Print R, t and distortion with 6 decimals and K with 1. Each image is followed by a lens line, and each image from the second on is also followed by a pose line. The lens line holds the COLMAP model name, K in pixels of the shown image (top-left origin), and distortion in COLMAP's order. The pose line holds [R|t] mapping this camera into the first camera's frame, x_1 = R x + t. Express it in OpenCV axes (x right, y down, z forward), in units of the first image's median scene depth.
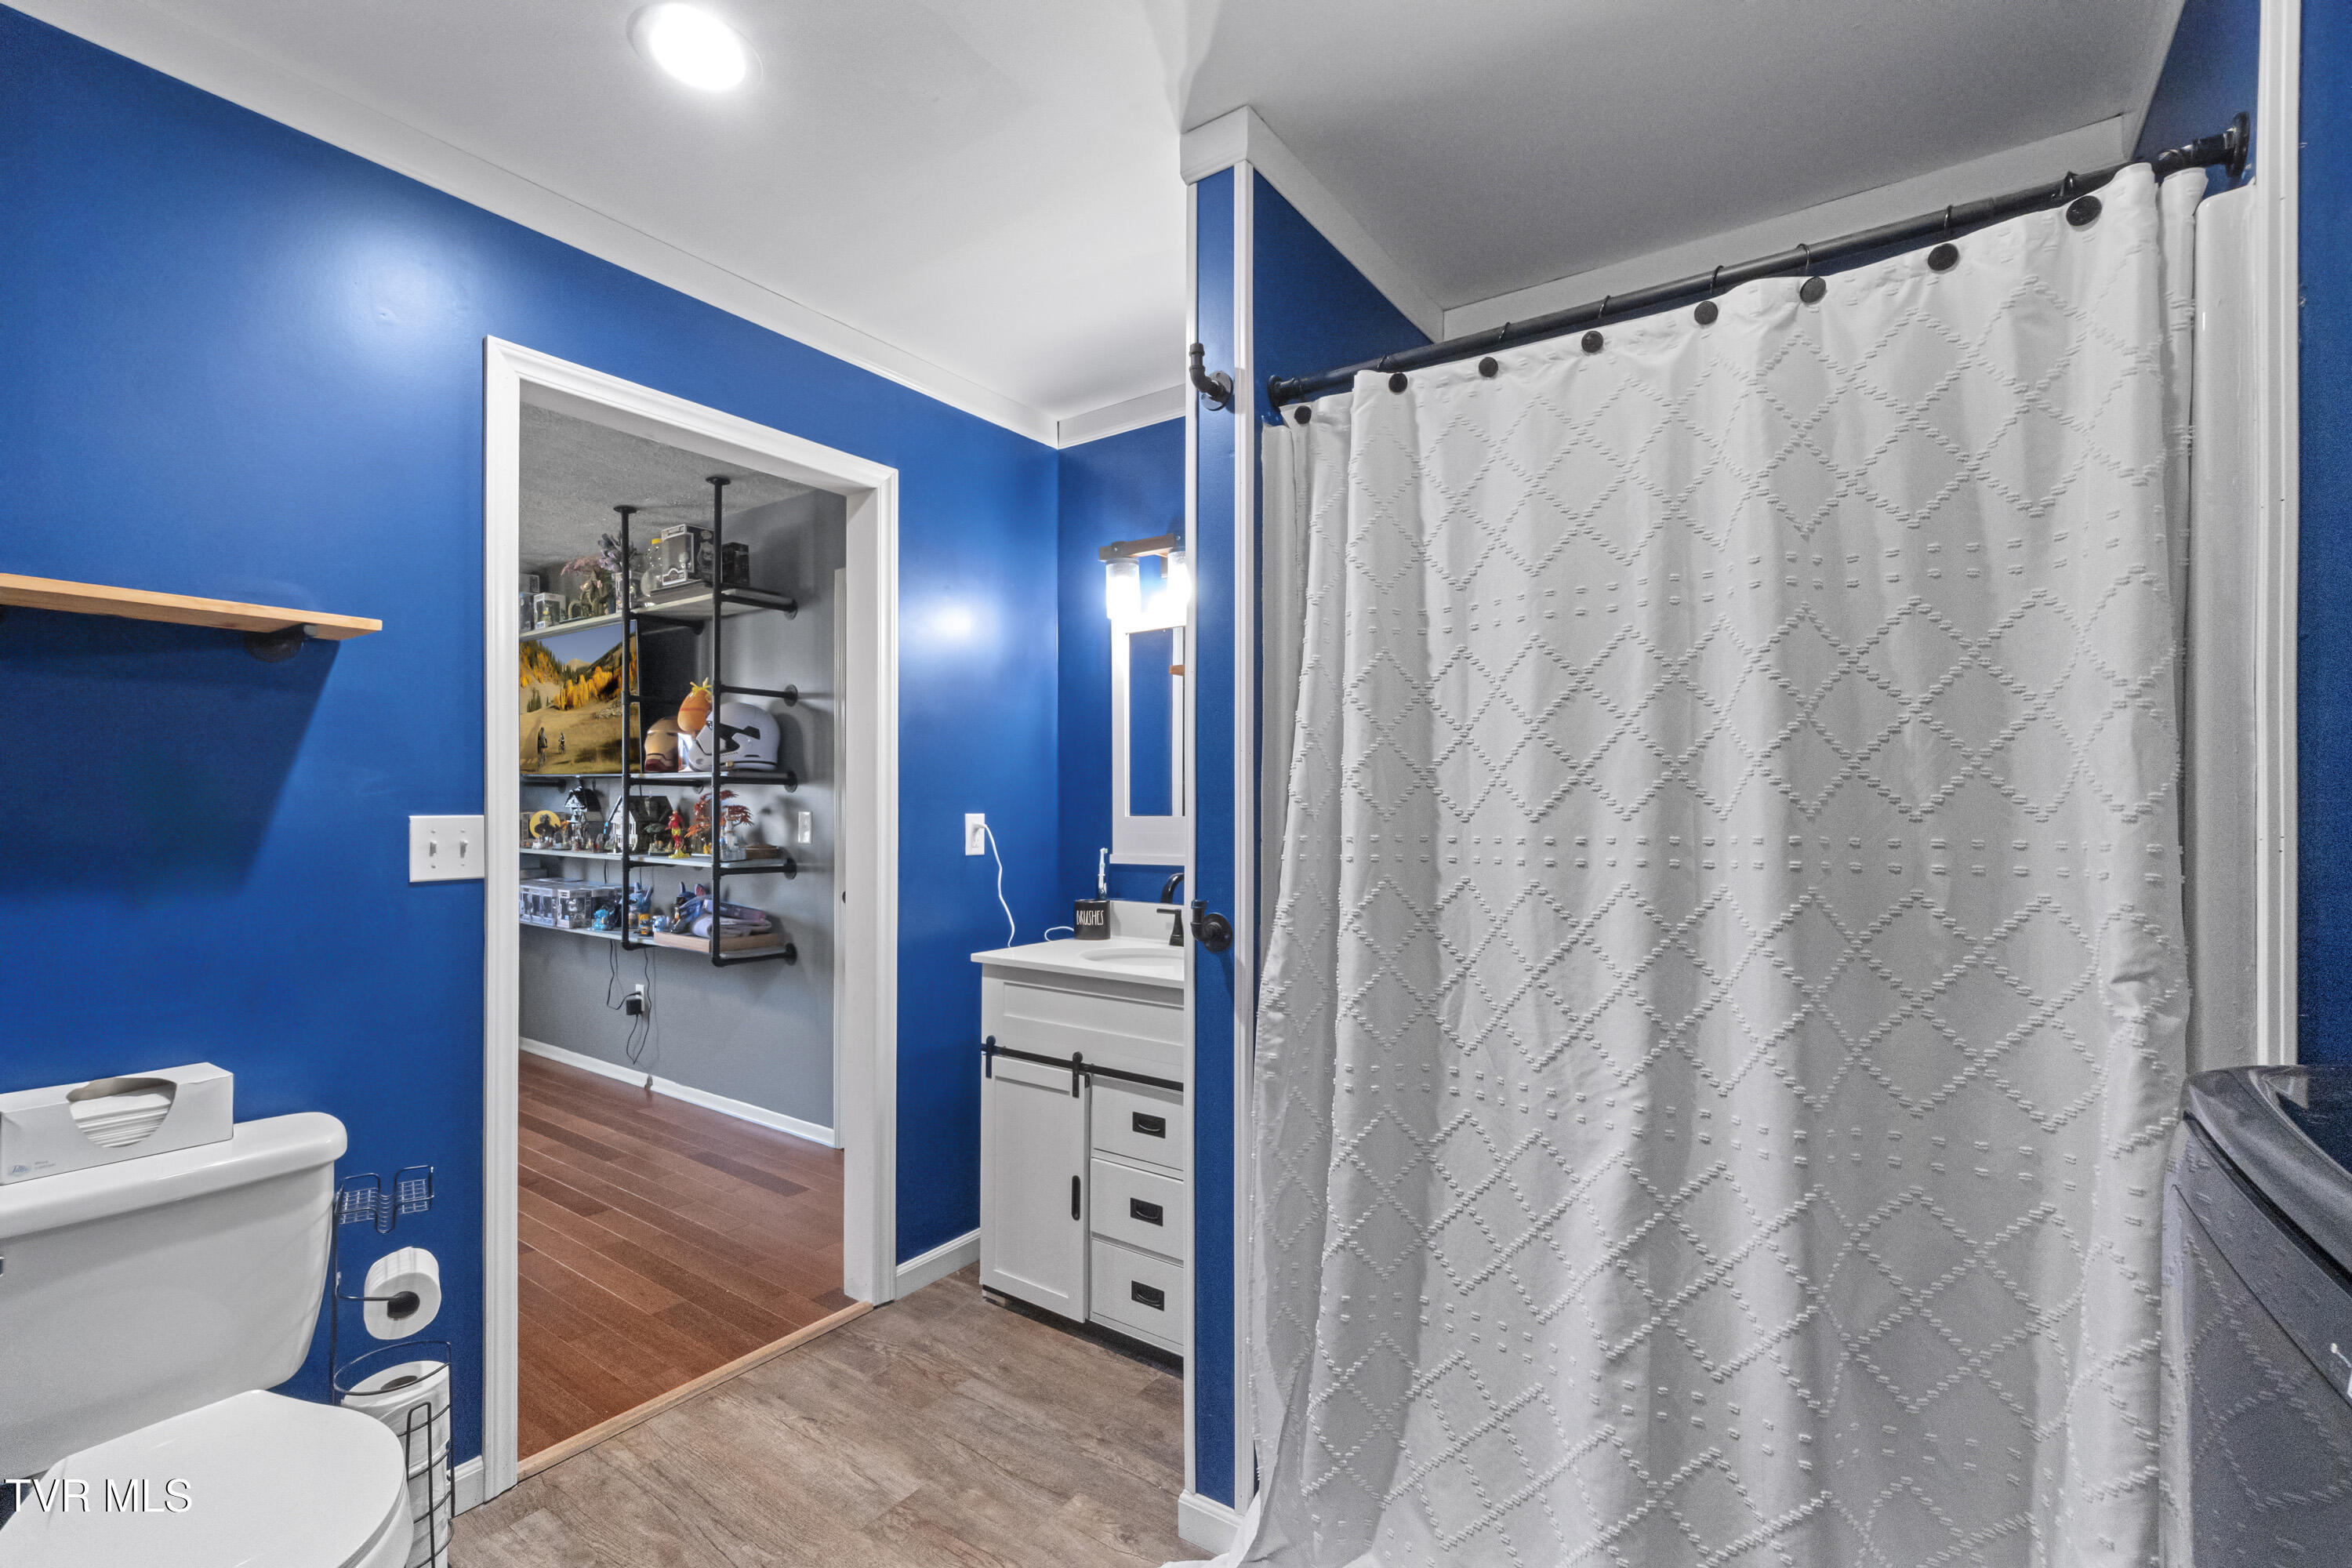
lens RADIAL K [[1014.7, 0, 1179.4], [0, 1014.7, 802.5], [0, 0, 1]] dist [-0.008263, 0.000062]
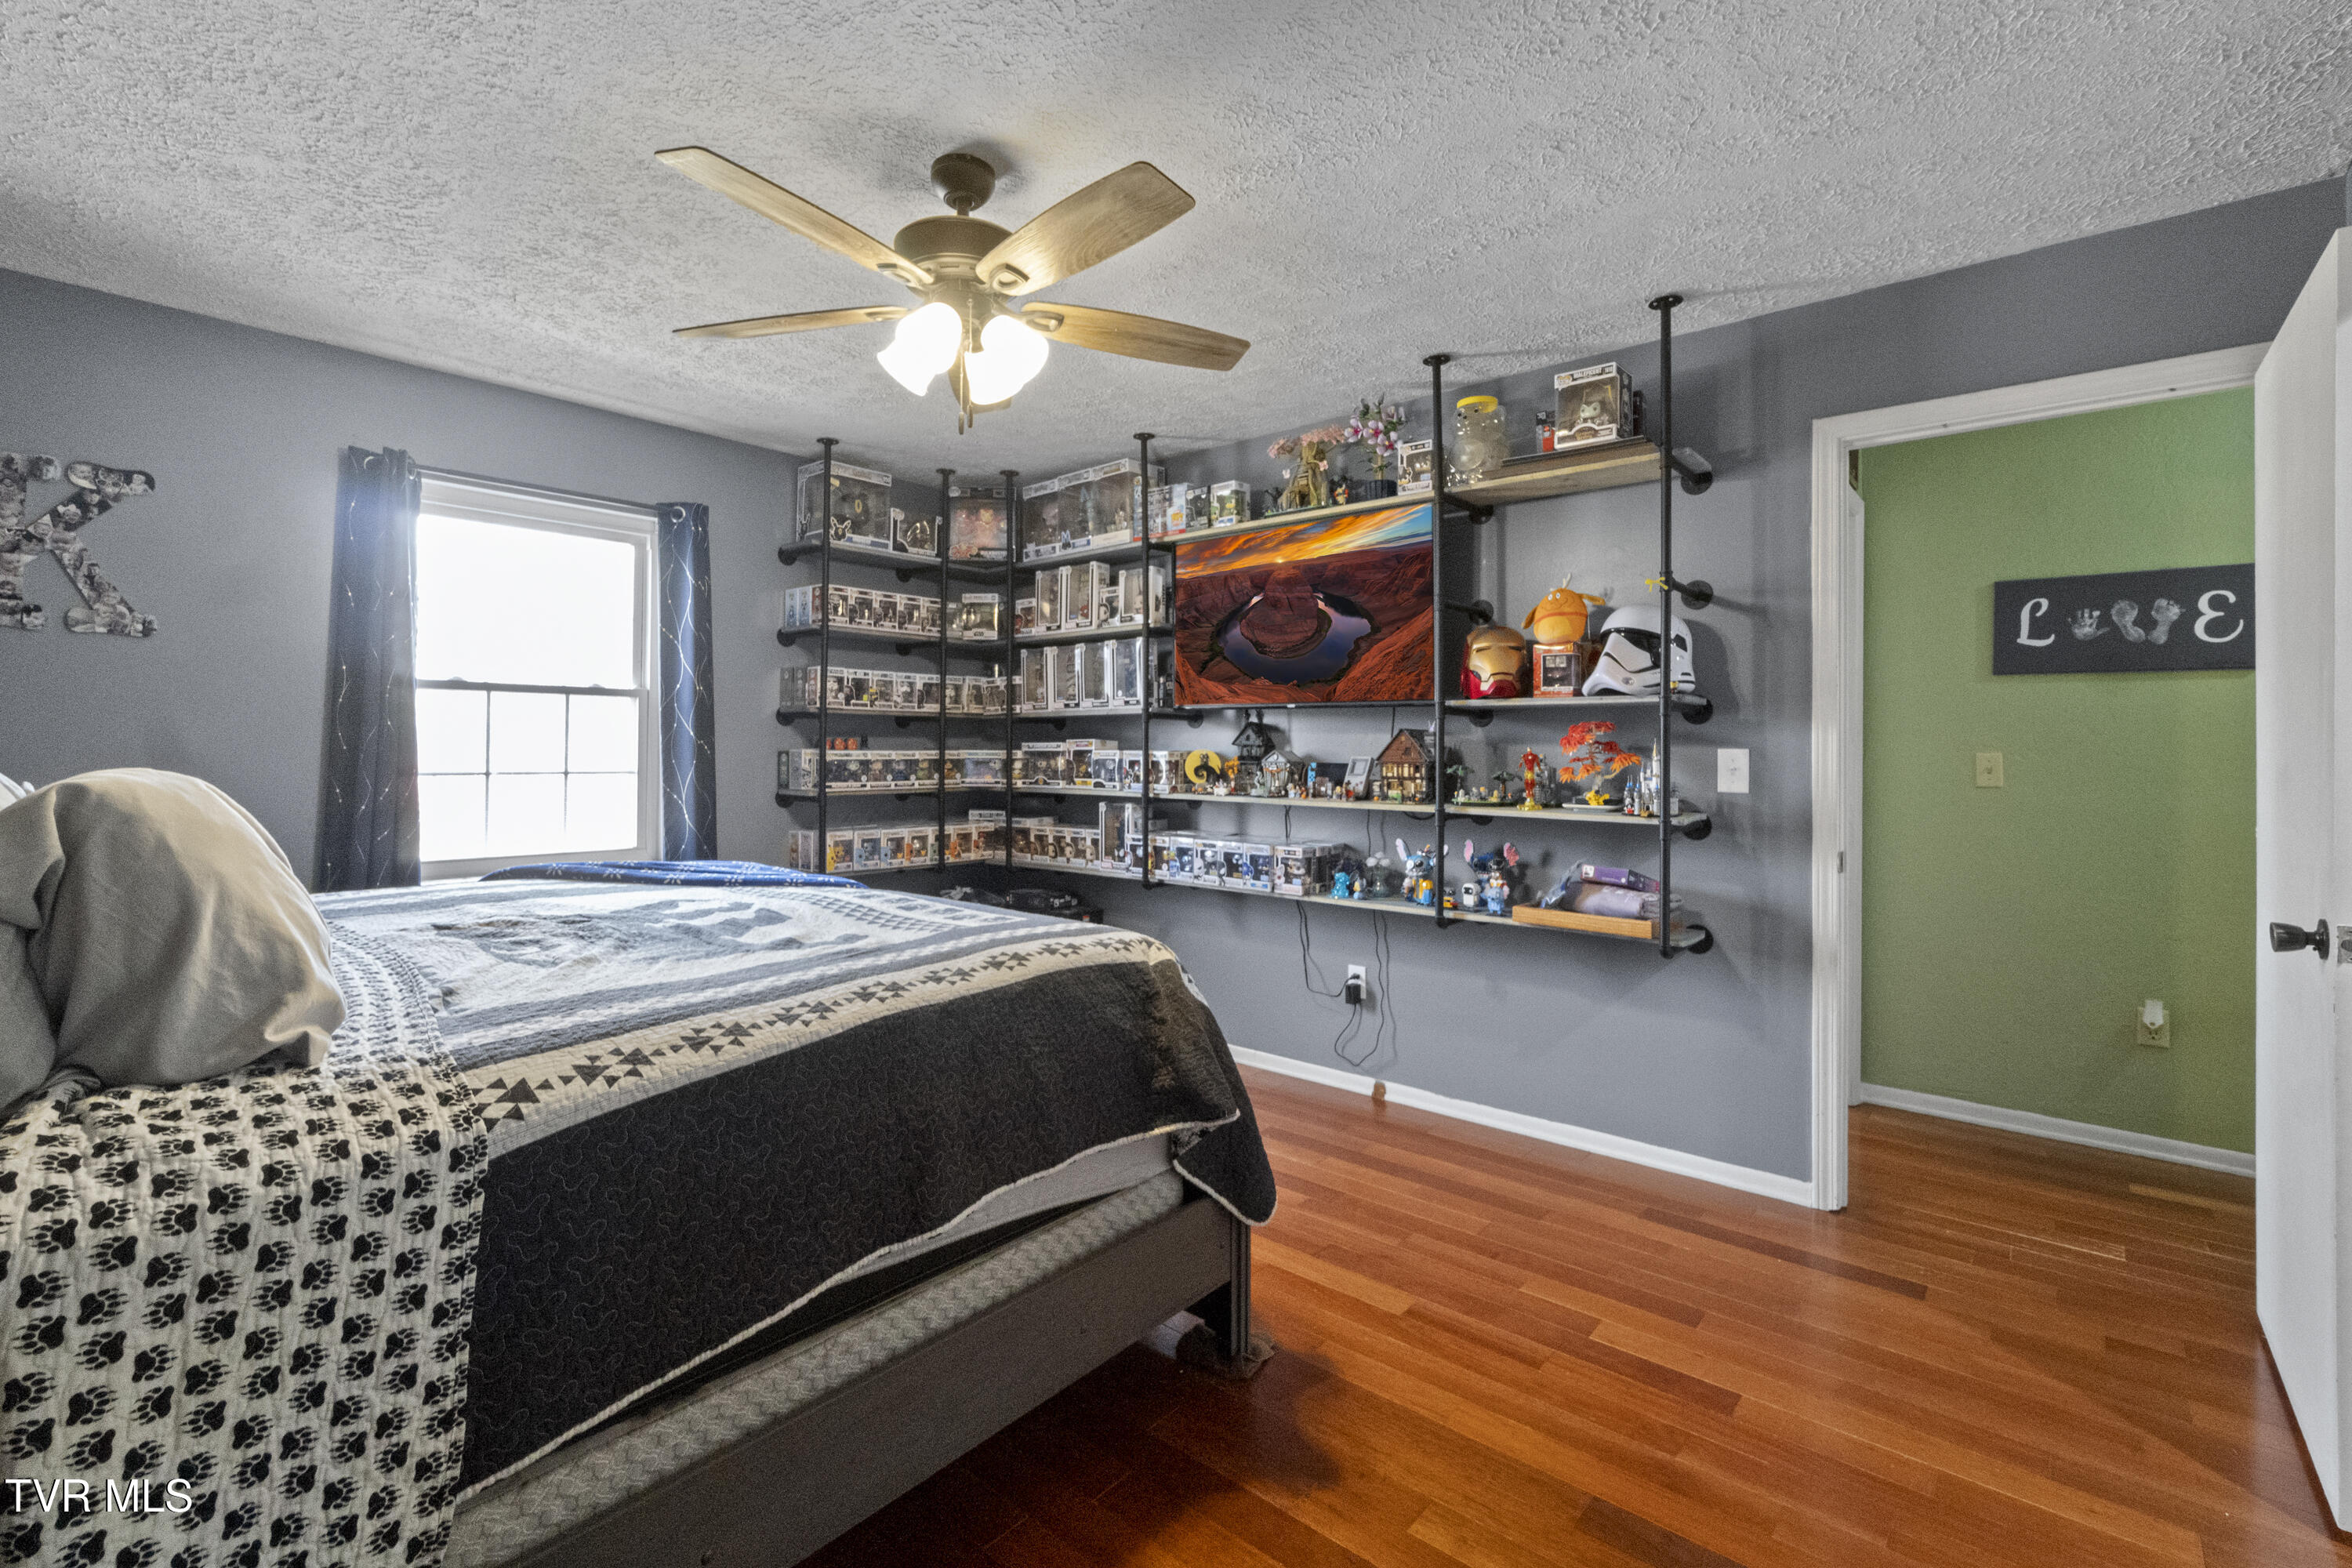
lens RADIAL K [[1023.5, 0, 1178.8], [0, 1023.5, 757.8], [0, 0, 1]] dist [-0.000852, -0.000266]
pose [[0.995730, 0.004627, -0.092203, -0.730392], [-0.003880, 0.999958, 0.008289, 0.010408], [0.092237, -0.007895, 0.995706, 0.218719]]
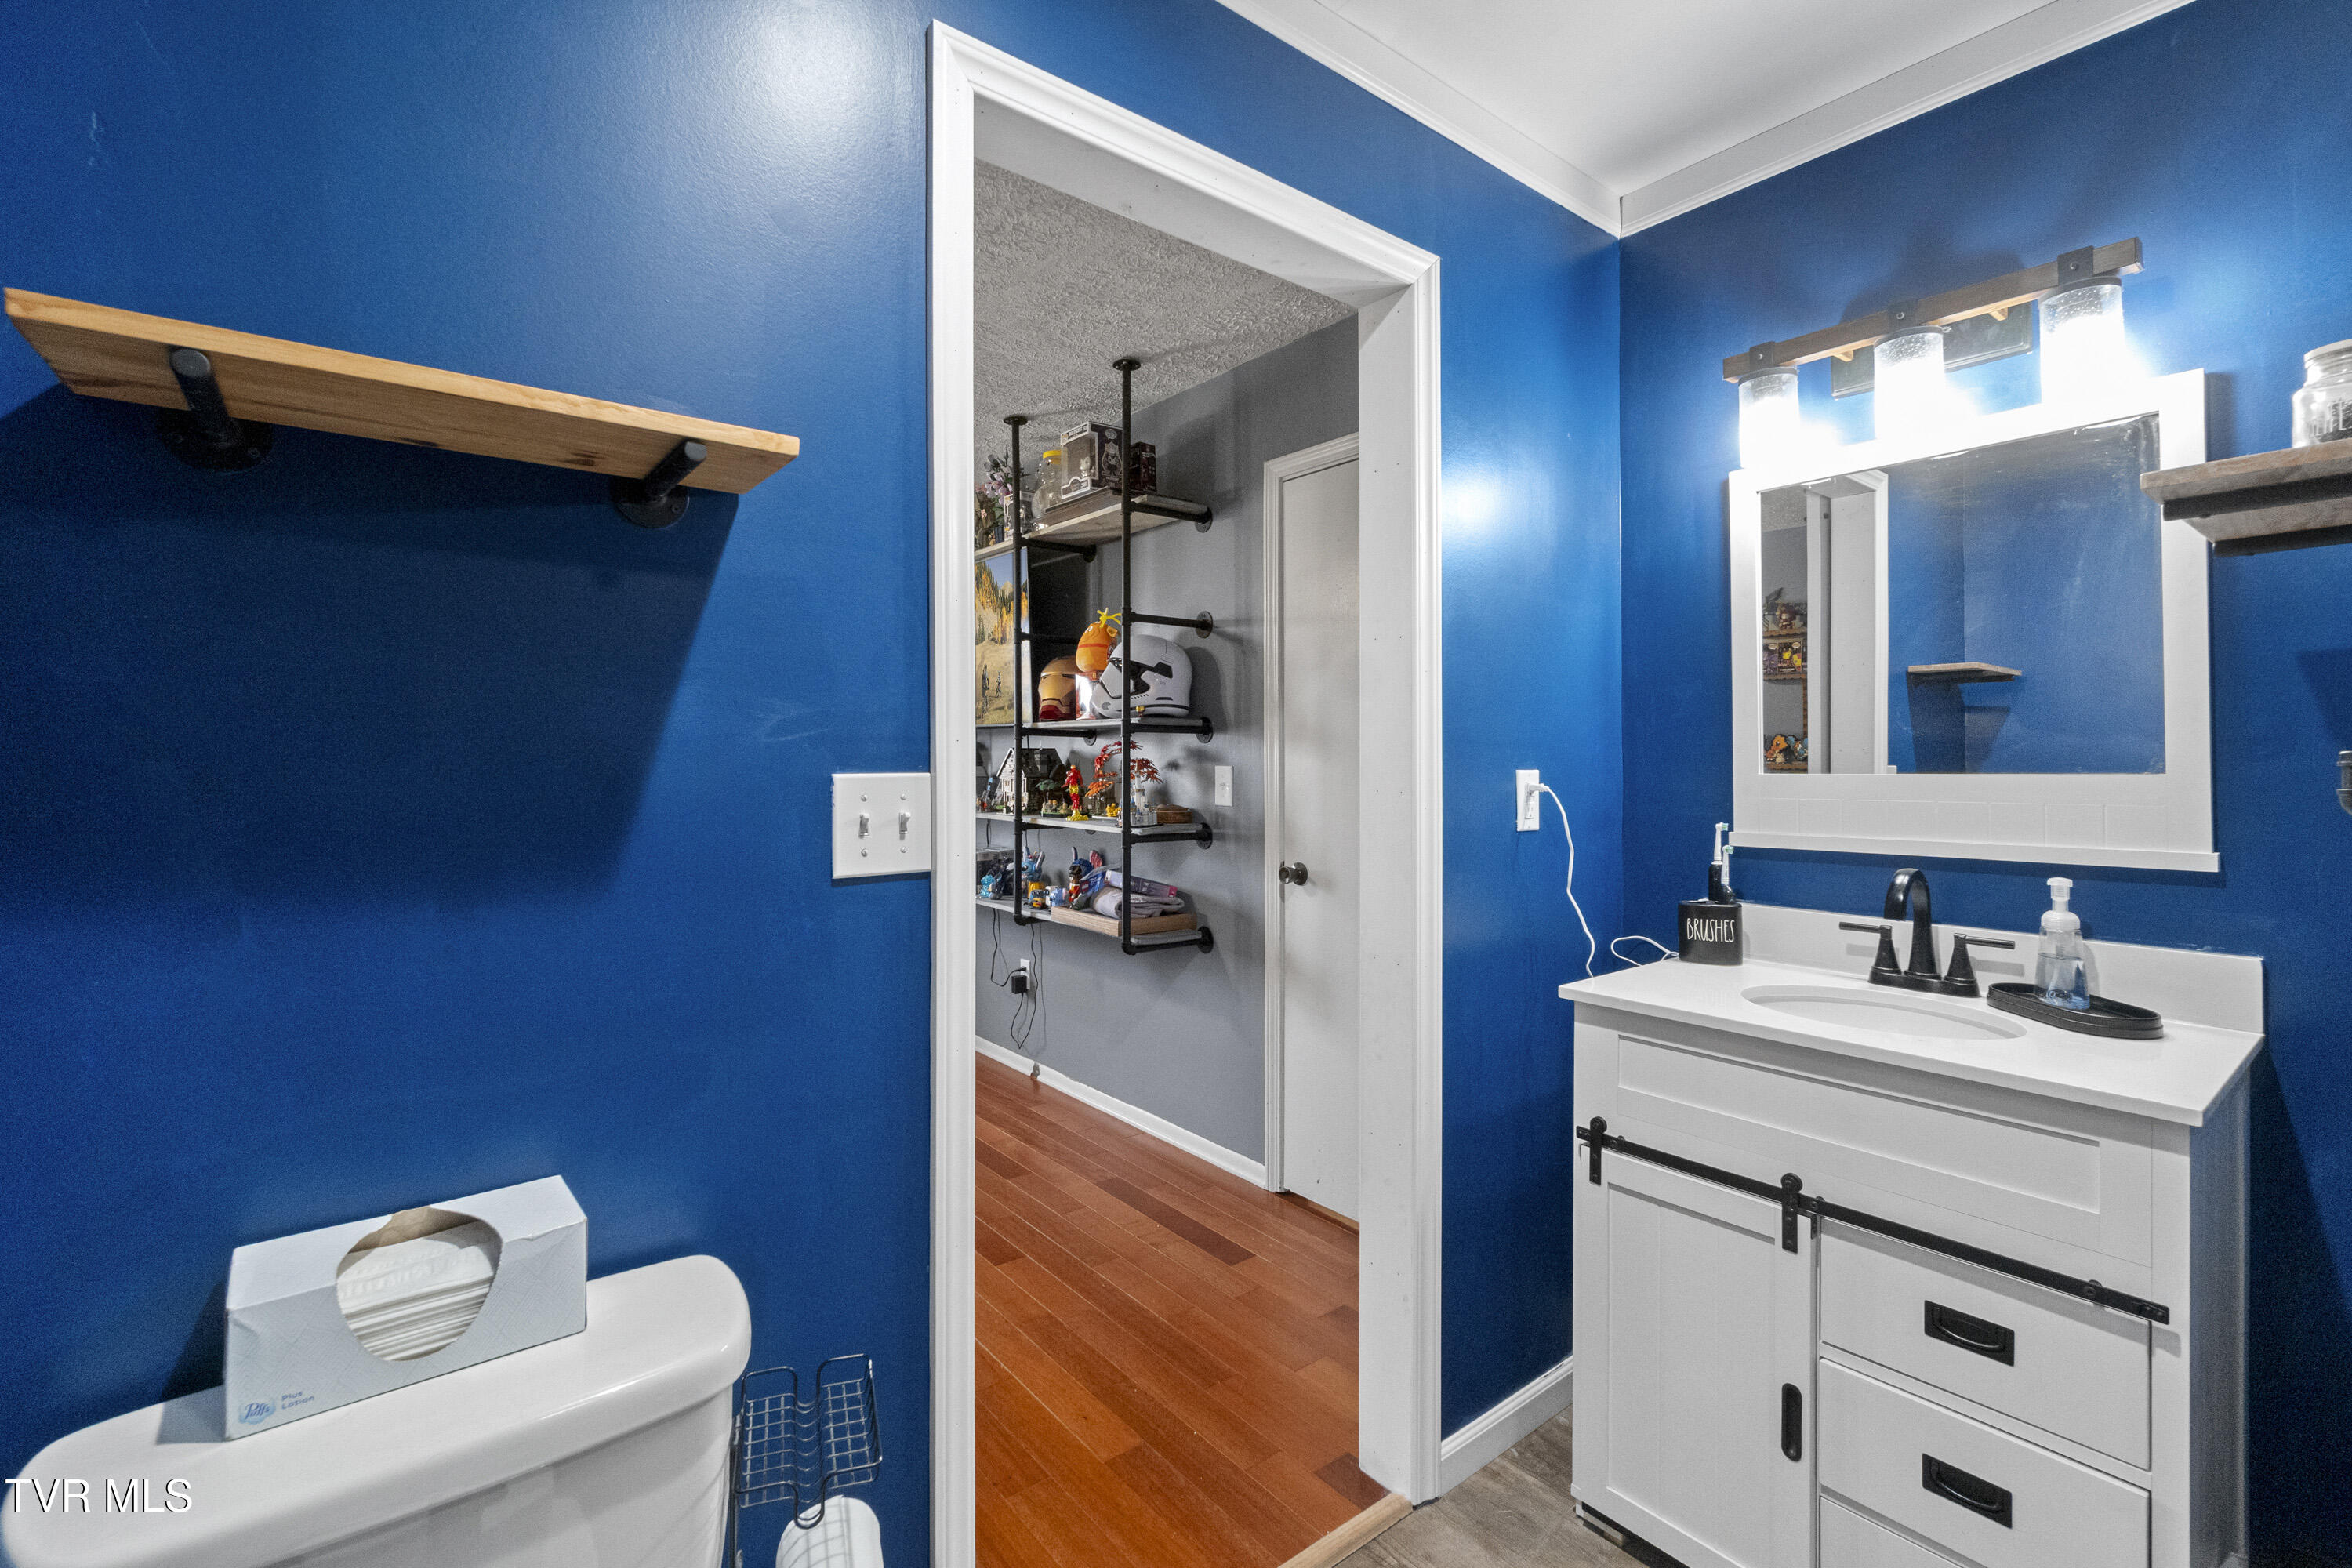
lens RADIAL K [[1023.5, 0, 1178.8], [0, 1023.5, 757.8], [0, 0, 1]] dist [-0.000852, -0.000266]
pose [[0.957976, -0.001921, -0.286840, -0.174329], [0.002311, 0.999997, 0.001020, 0.001282], [0.286837, -0.001640, 0.957978, 0.210207]]
